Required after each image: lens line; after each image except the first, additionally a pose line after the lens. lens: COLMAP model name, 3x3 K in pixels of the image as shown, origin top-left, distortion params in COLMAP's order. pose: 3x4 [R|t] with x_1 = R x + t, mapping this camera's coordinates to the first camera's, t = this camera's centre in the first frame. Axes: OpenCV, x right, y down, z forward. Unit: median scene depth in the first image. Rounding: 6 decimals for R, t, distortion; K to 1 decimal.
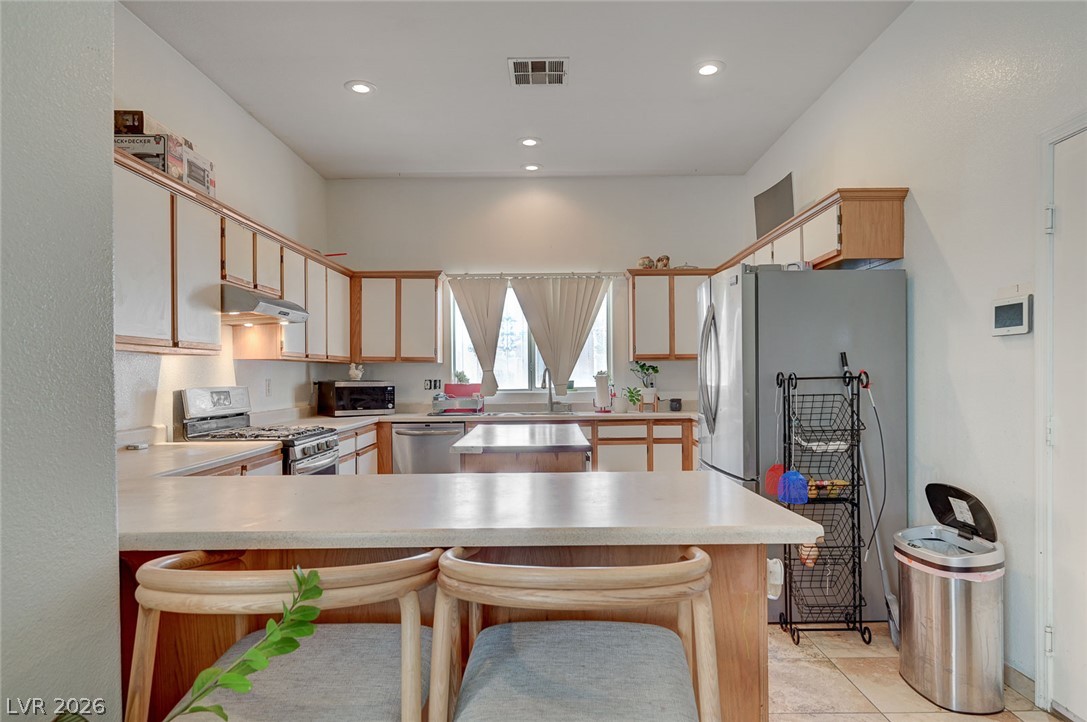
lens RADIAL K [[658.1, 0, 545.7], [0, 658.1, 381.9], [0, 0, 1]] dist [0.000044, 0.000001]
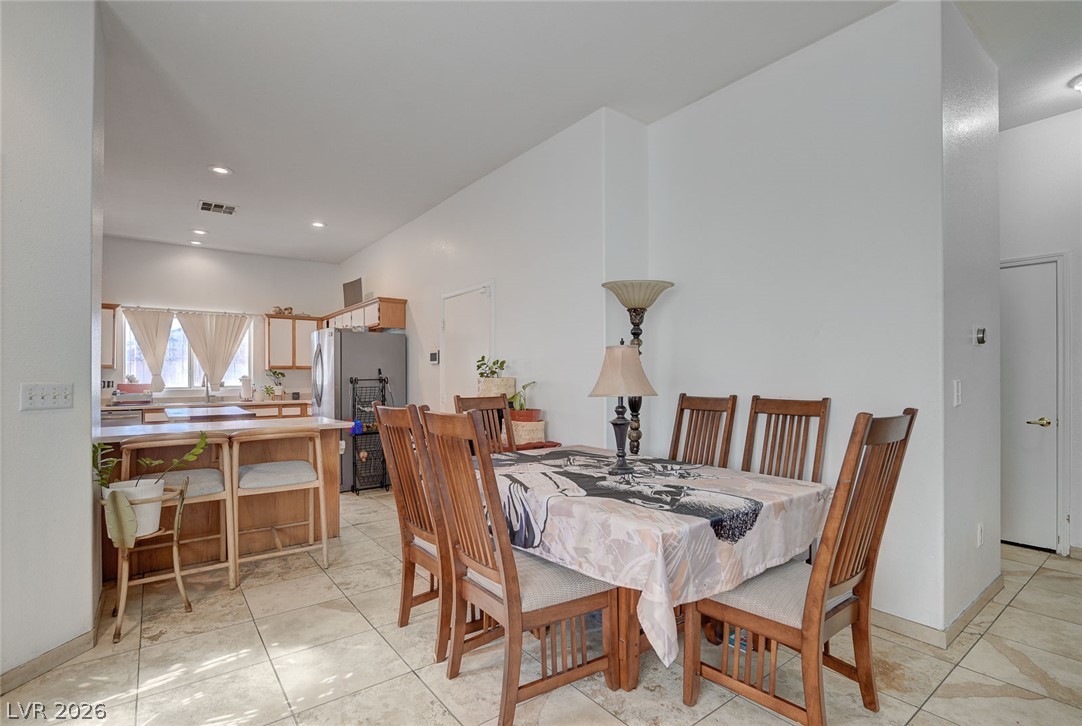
lens RADIAL K [[512.7, 0, 539.5], [0, 512.7, 374.2], [0, 0, 1]] dist [-0.005294, -0.000418]
pose [[0.791823, 0.008433, 0.610692, -0.112138], [0.002920, 0.999841, -0.017593, 0.004420], [-0.610744, 0.015714, 0.791672, -0.427879]]
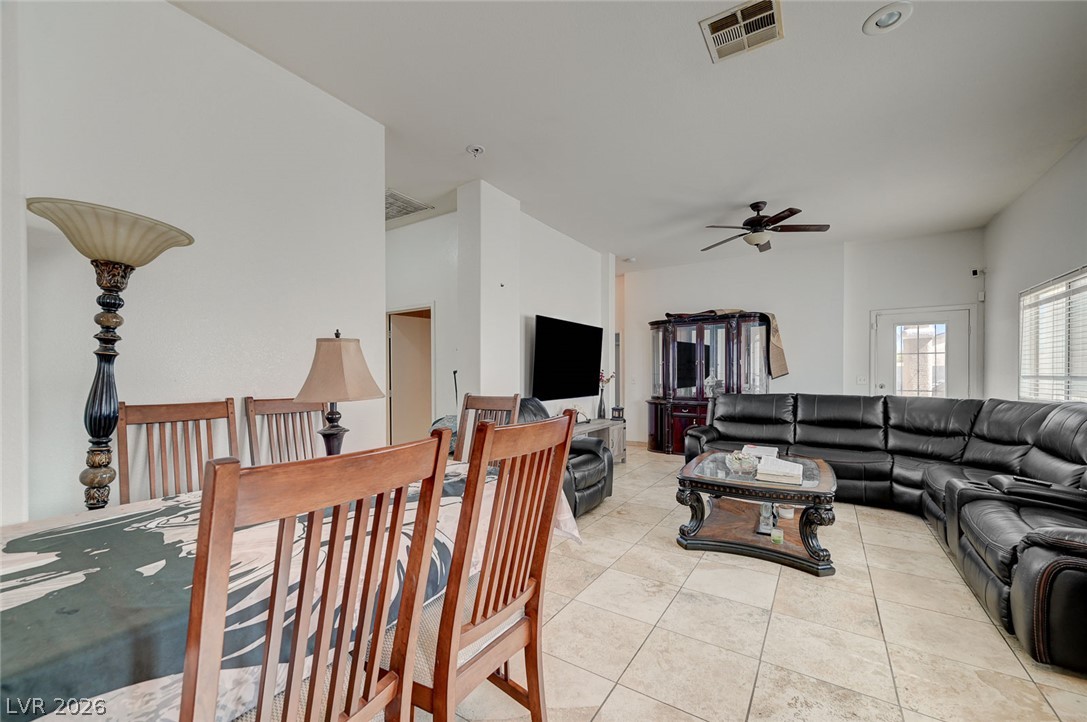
lens RADIAL K [[428.3, 0, 549.8], [0, 428.3, 379.3], [0, 0, 1]] dist [0.009373, -0.000304]
pose [[-0.844056, 0.005425, 0.536228, -0.078236], [0.015033, 0.999795, 0.013547, -0.000534], [-0.536044, 0.019496, -0.843965, 0.051356]]
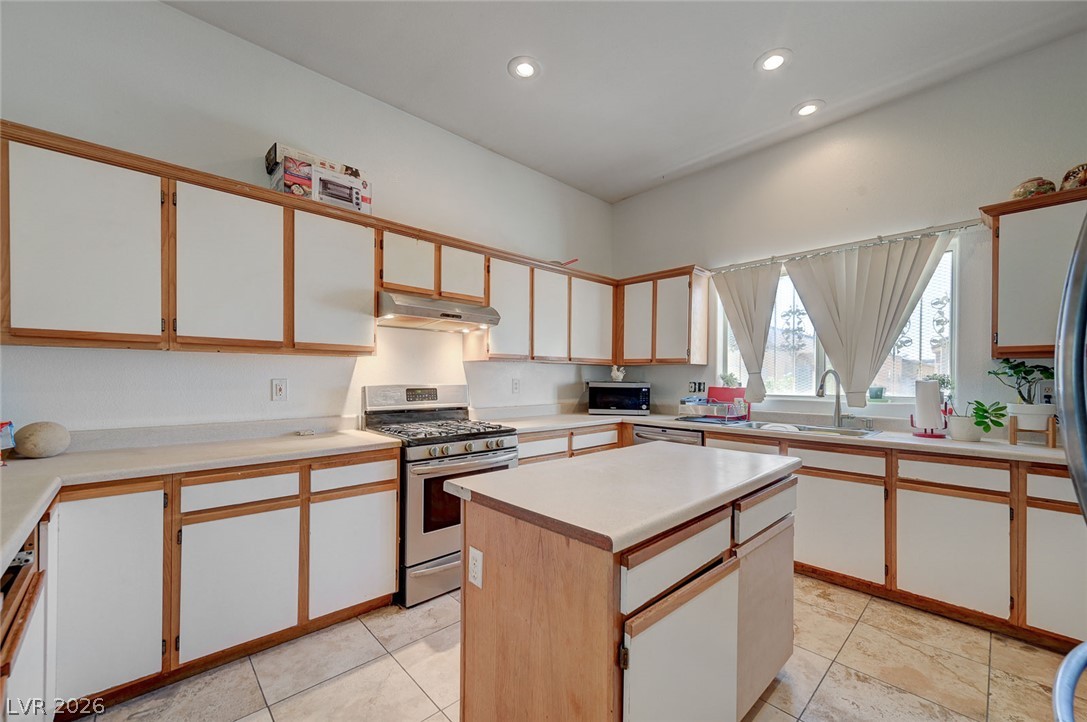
lens RADIAL K [[428.3, 0, 549.8], [0, 428.3, 379.3], [0, 0, 1]] dist [0.009373, -0.000304]
pose [[0.691882, 0.015556, -0.721843, 0.139452], [-0.019315, 0.999809, 0.003033, -0.005550], [0.721752, 0.011844, 0.692051, 0.434514]]
